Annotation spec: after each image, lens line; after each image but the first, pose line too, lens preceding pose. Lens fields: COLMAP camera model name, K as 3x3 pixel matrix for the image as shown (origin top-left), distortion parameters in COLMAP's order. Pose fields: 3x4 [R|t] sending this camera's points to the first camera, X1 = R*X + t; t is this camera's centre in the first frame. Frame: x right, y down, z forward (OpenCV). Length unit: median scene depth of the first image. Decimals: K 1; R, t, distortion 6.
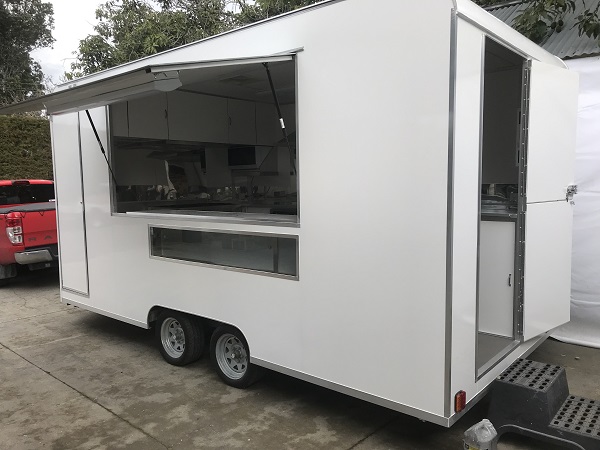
lens RADIAL K [[500.0, 0, 299.0], [0, 500.0, 225.4], [0, 0, 1]] dist [0.028367, -0.003575]
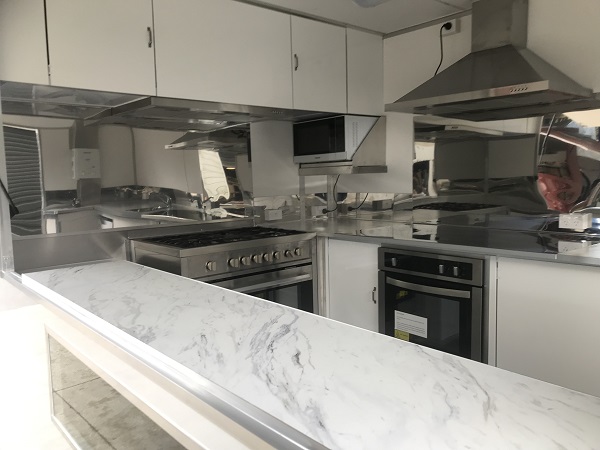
lens RADIAL K [[500.0, 0, 299.9], [0, 500.0, 225.8], [0, 0, 1]] dist [0.028367, -0.003575]
pose [[0.990440, 0.004096, -0.137884, -0.058689], [-0.003207, 0.999973, 0.006663, -0.046674], [0.137907, -0.006157, 0.990426, 0.461569]]
